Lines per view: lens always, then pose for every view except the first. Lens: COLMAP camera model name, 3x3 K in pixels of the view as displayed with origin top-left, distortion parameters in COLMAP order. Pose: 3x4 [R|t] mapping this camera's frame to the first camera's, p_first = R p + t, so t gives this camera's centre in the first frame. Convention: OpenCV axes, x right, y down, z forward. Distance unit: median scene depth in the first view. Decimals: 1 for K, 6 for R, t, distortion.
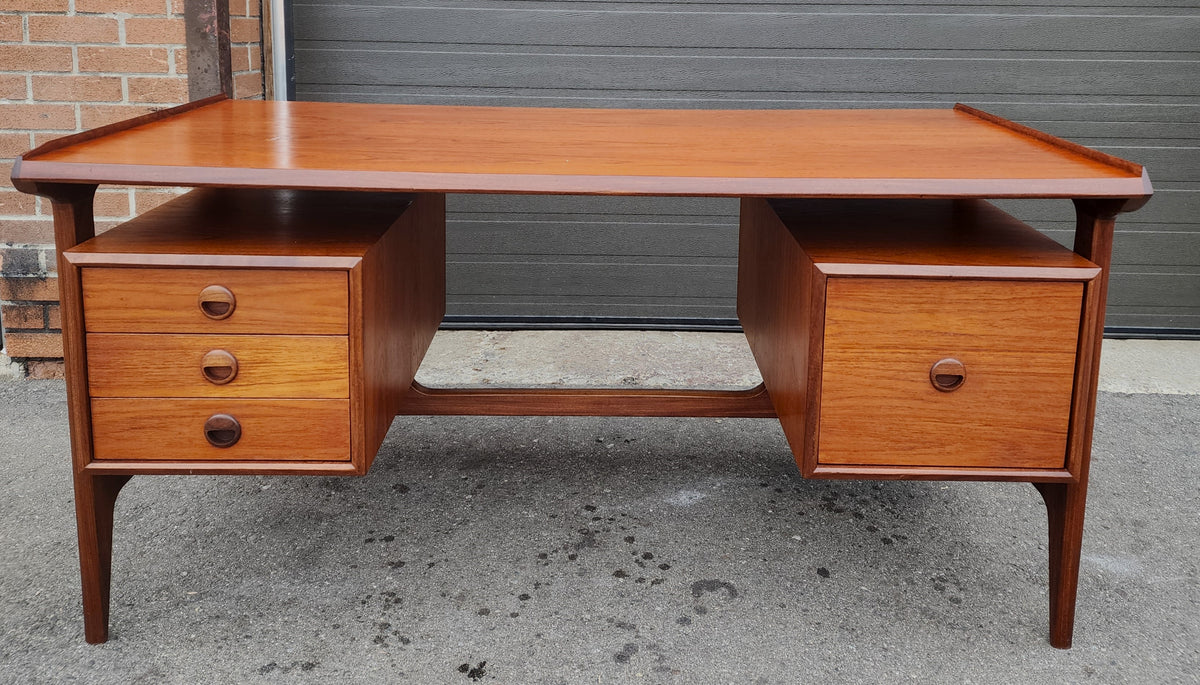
lens RADIAL K [[981.9, 0, 617.5], [0, 981.9, 159.7], [0, 0, 1]] dist [0.078117, -0.074000]
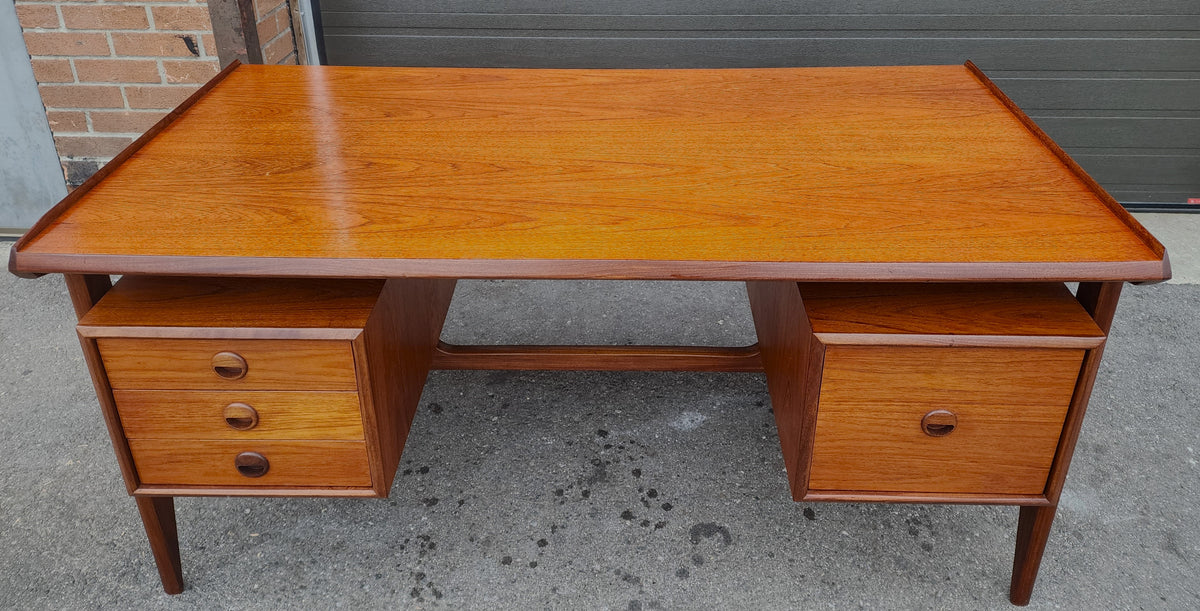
lens RADIAL K [[857.7, 0, 611.5], [0, 857.7, 142.3], [0, 0, 1]] dist [0.068836, -0.066676]
pose [[0.999265, -0.004978, -0.038017, 0.026237], [0.014800, 0.964769, 0.262681, -0.272072], [0.035369, -0.263050, 0.964134, 0.175887]]
